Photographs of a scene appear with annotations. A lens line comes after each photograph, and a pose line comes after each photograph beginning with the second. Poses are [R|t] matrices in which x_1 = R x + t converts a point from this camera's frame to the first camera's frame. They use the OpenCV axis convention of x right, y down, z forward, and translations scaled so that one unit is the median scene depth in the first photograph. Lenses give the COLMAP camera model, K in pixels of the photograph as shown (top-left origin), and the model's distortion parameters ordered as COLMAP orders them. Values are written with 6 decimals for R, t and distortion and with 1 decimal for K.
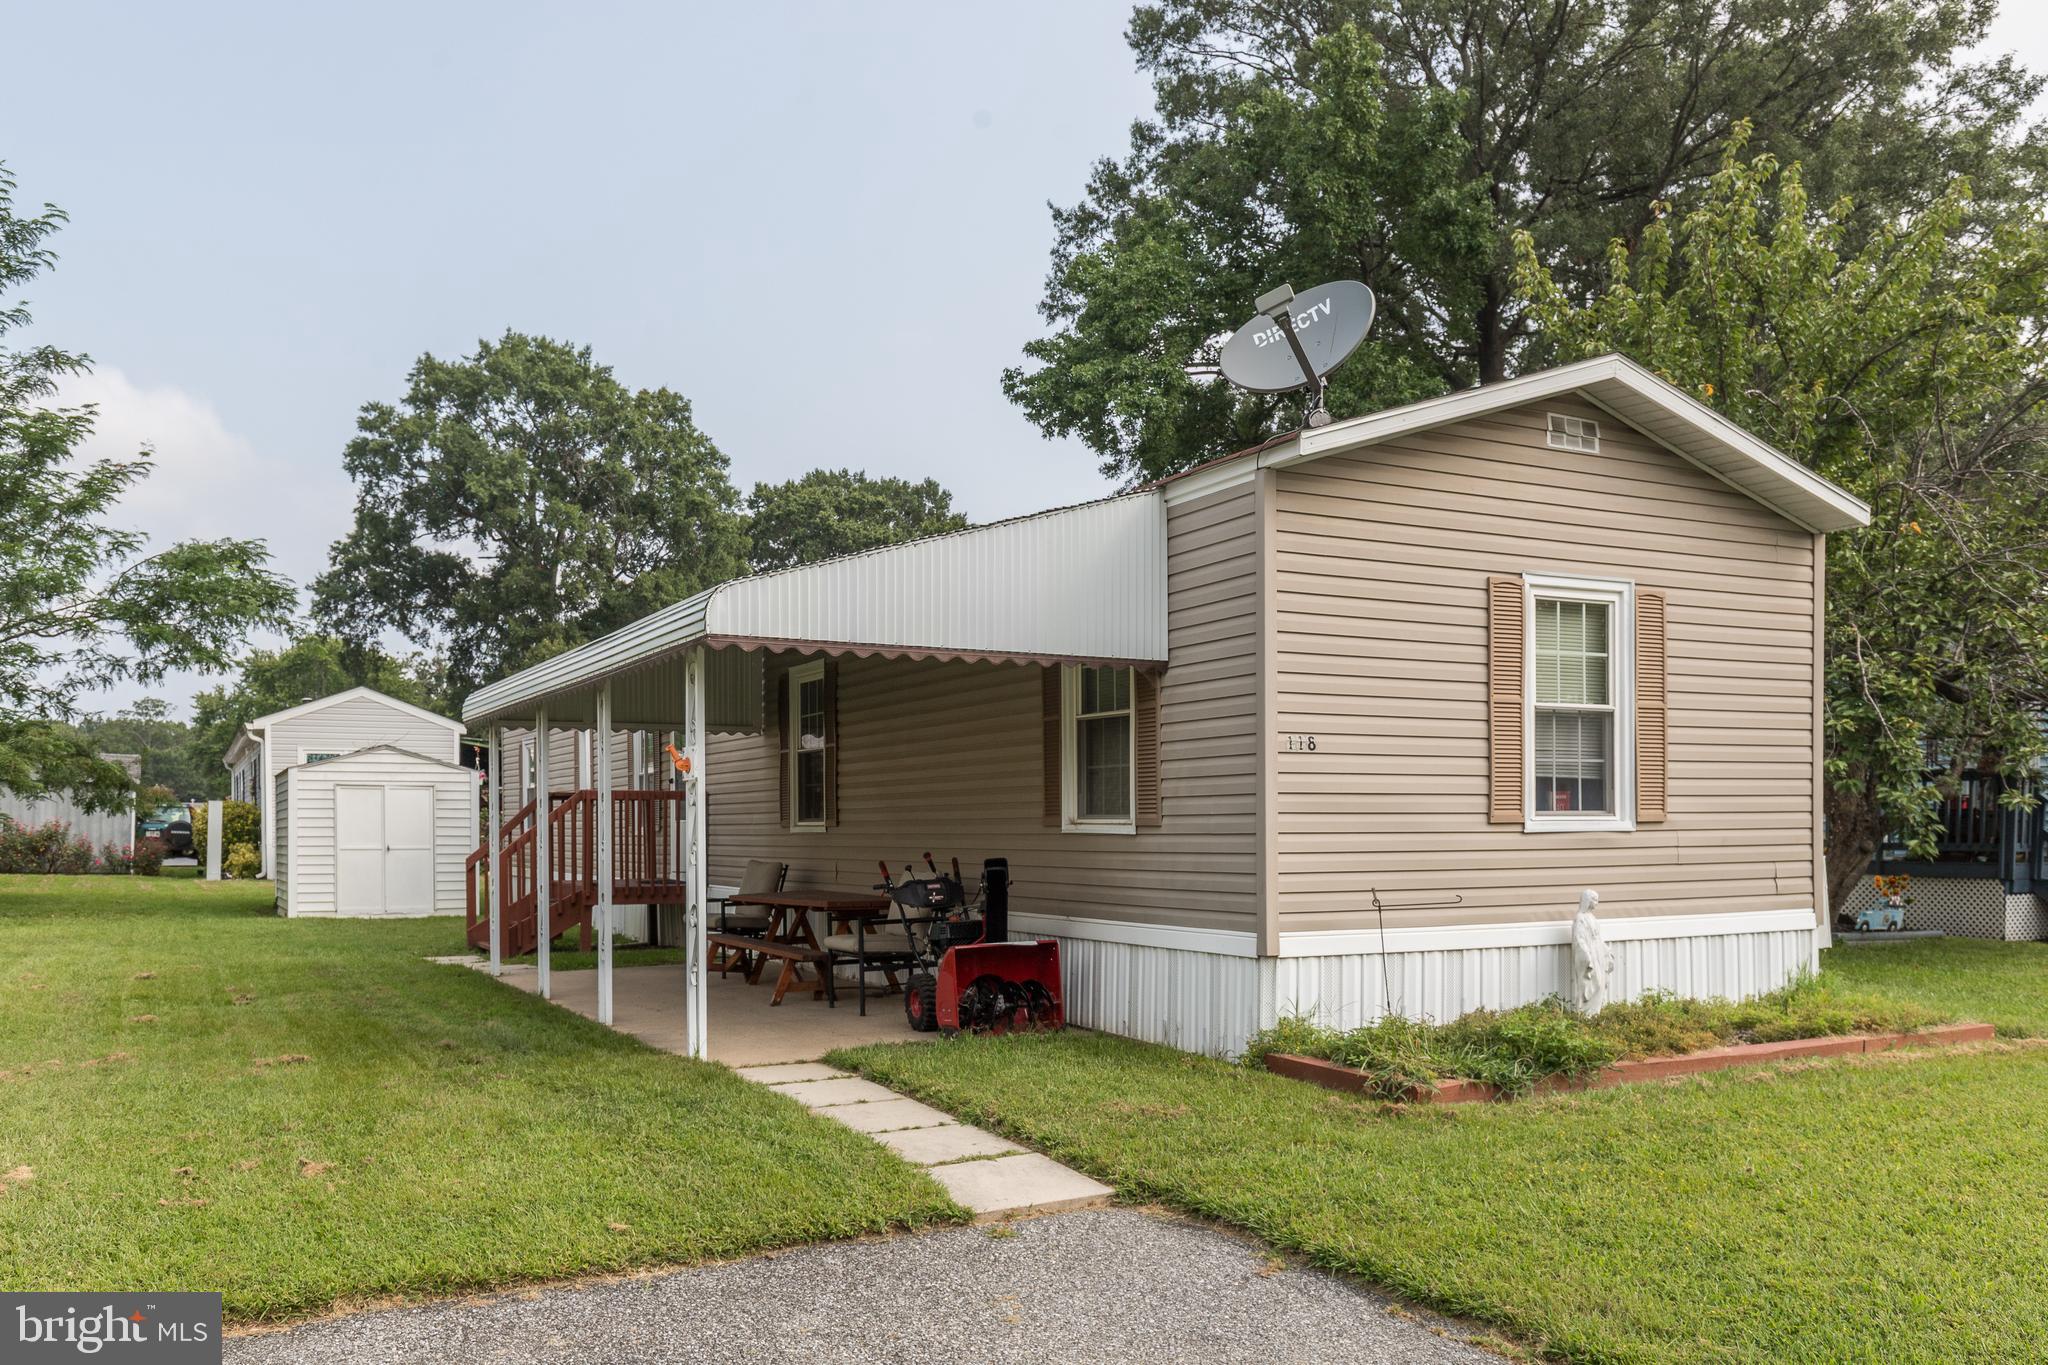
lens RADIAL K [[1640.6, 0, 1086.3], [0, 1640.6, 812.0], [0, 0, 1]] dist [0.008933, -0.021286]
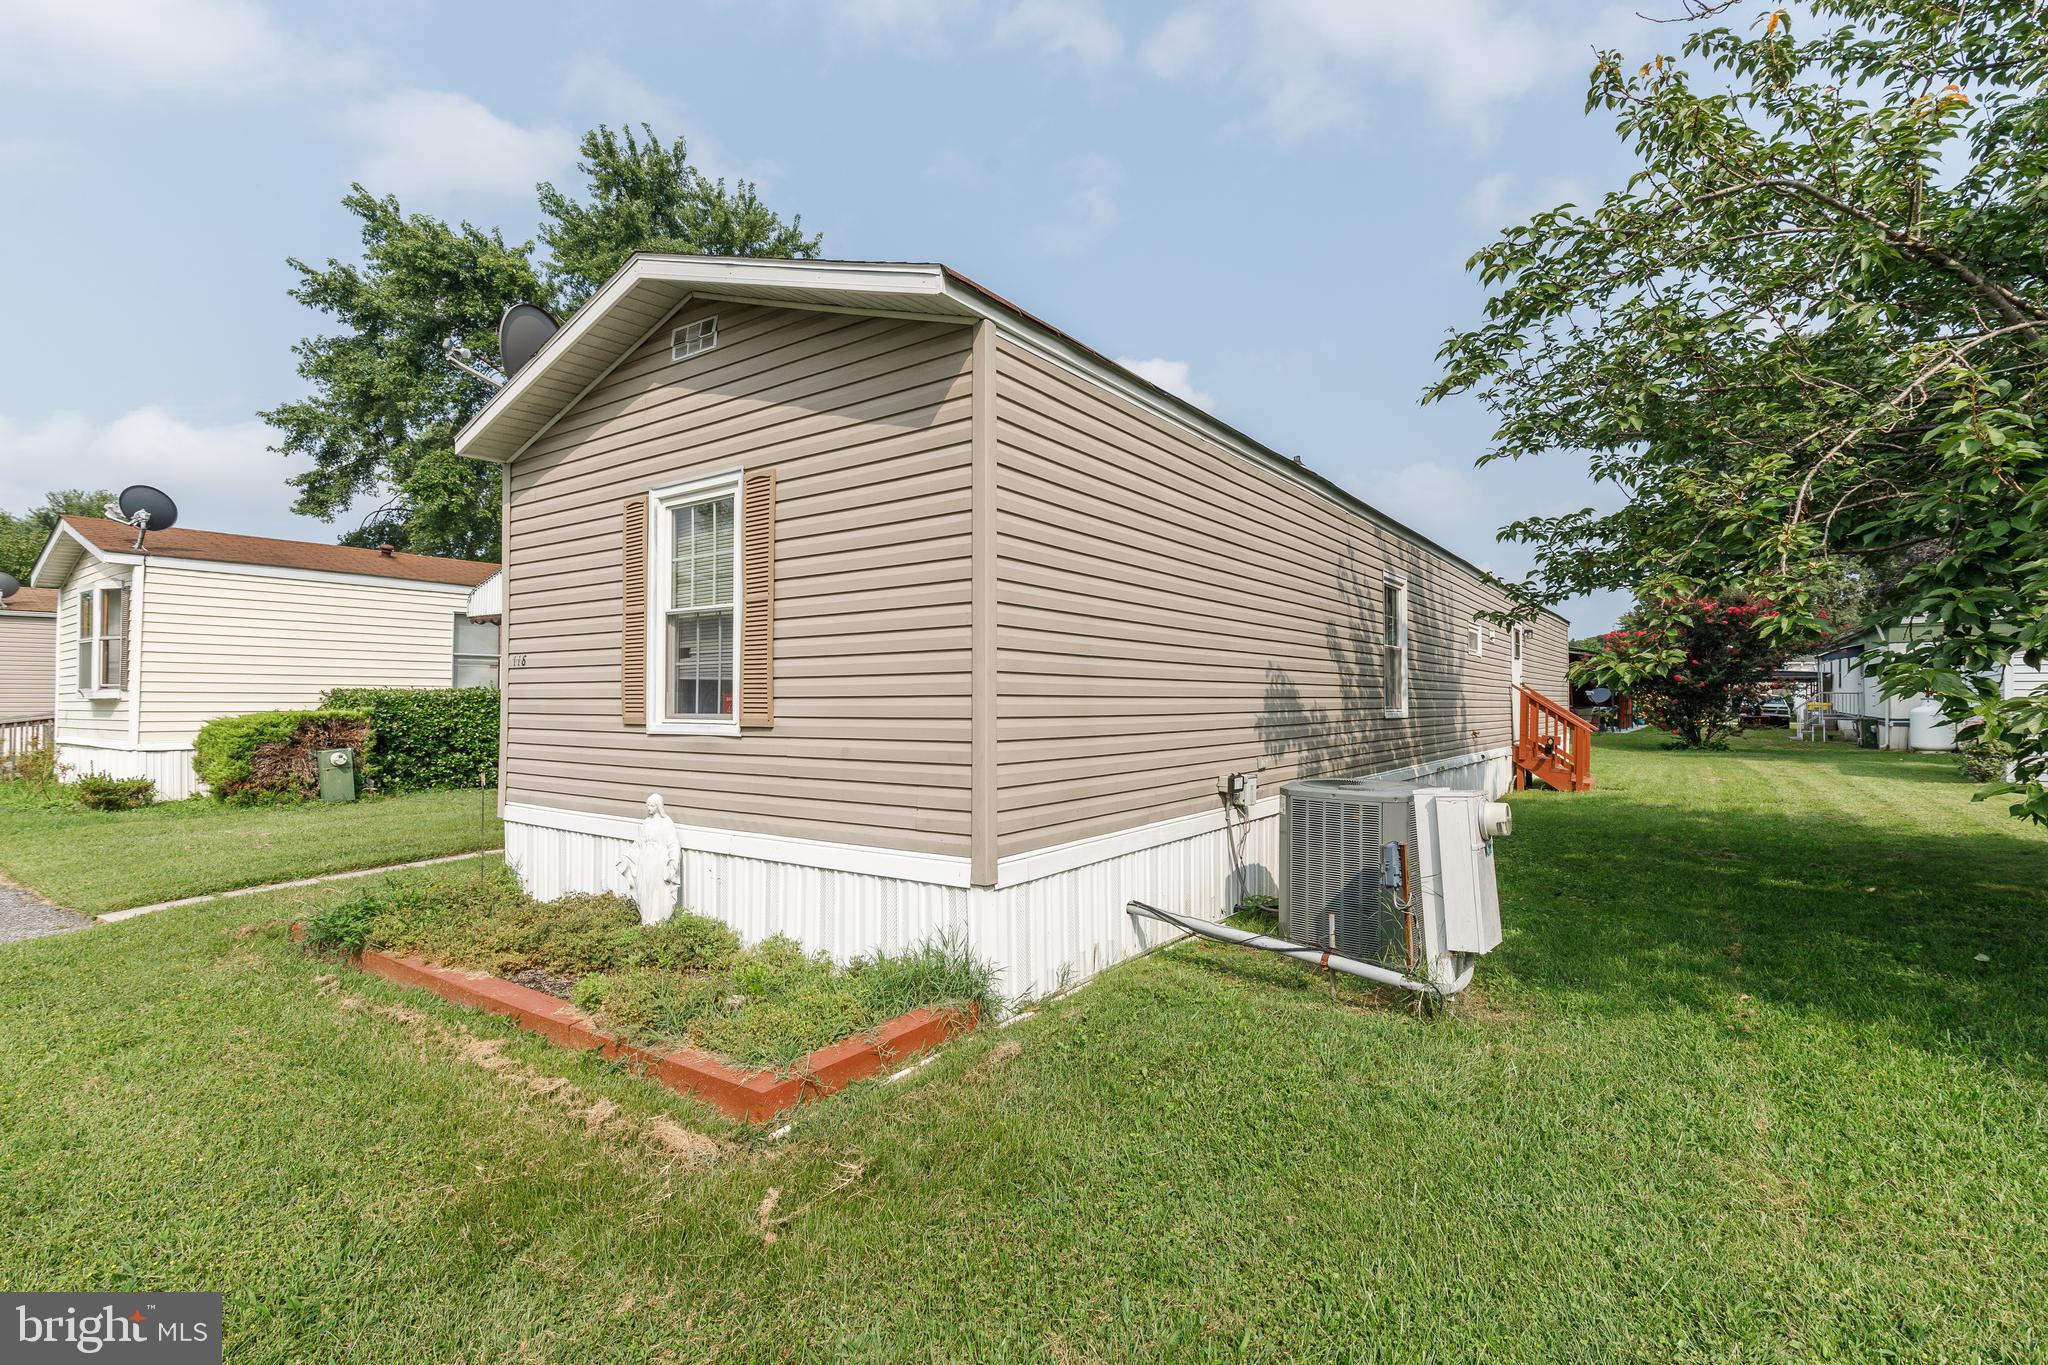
lens RADIAL K [[956.2, 0, 1035.7], [0, 956.2, 664.9], [0, 0, 1]] dist [-0.013939, -0.000472]
pose [[0.424670, -0.024795, -0.905009, 0.516535], [0.005771, 0.999679, -0.024680, -0.008516], [0.905330, 0.005258, 0.424676, 0.535368]]
